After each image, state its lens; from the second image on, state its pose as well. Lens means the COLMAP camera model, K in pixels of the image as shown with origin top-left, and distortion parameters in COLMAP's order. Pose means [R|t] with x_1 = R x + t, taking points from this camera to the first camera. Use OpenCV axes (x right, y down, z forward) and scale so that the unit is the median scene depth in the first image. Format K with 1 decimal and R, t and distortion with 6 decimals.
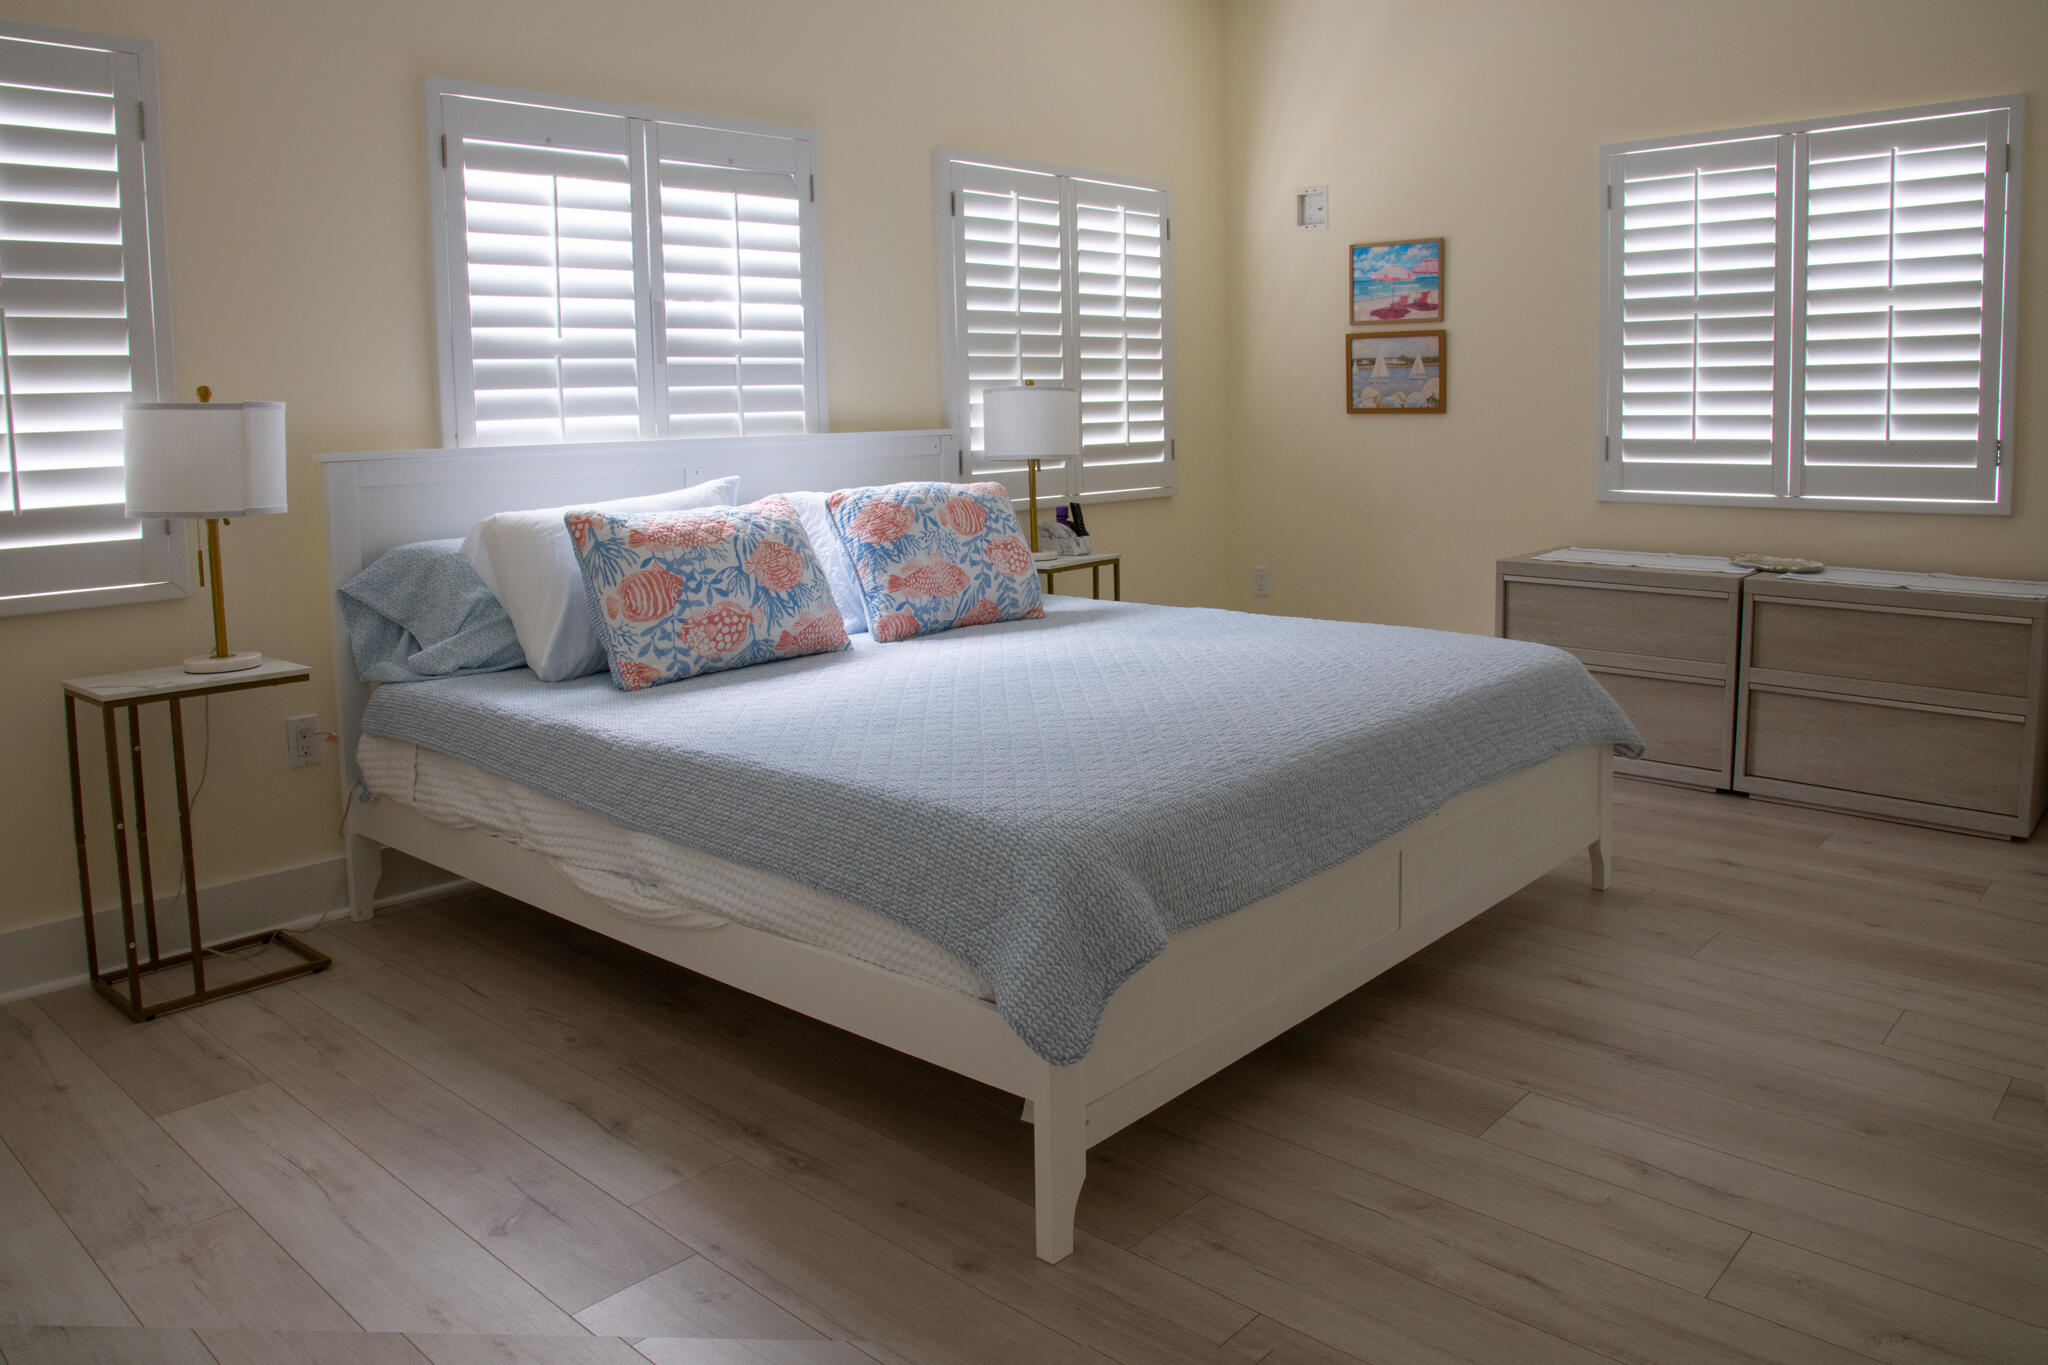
lens RADIAL K [[1480.4, 0, 1022.0], [0, 1480.4, 482.7], [0, 0, 1]] dist [-0.060886, 0.001884]
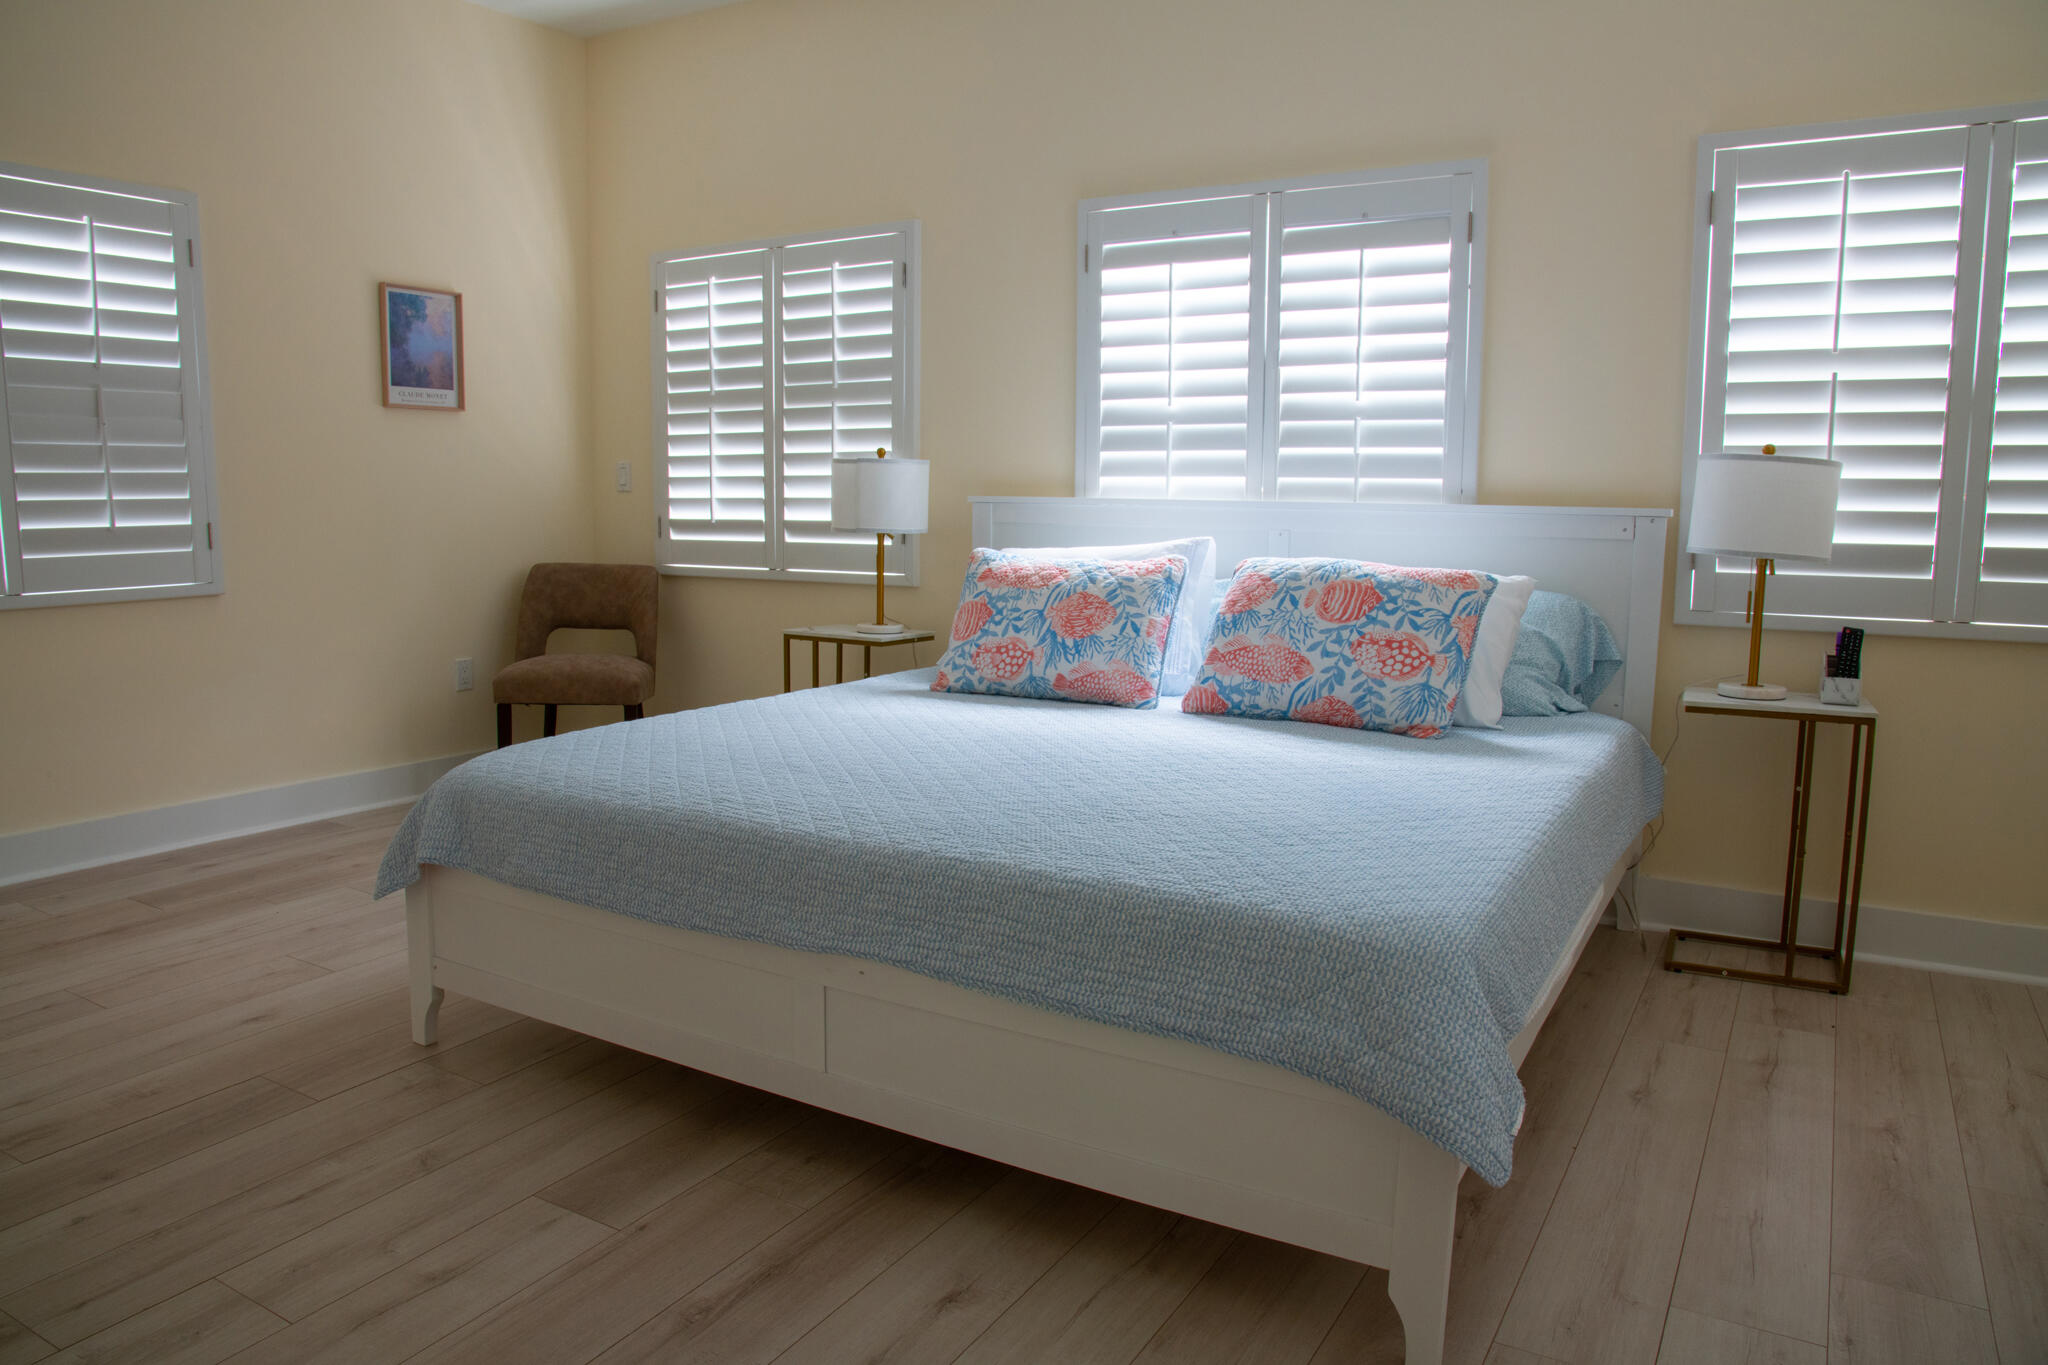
lens RADIAL K [[1397.4, 0, 1024.0], [0, 1397.4, 682.5], [0, 0, 1]] dist [-0.113967, 0.086054]
pose [[0.218206, 0.161489, -0.962449, 0.745428], [-0.062089, 0.986513, 0.151450, -0.043894], [0.973926, 0.026710, 0.225290, 0.658871]]
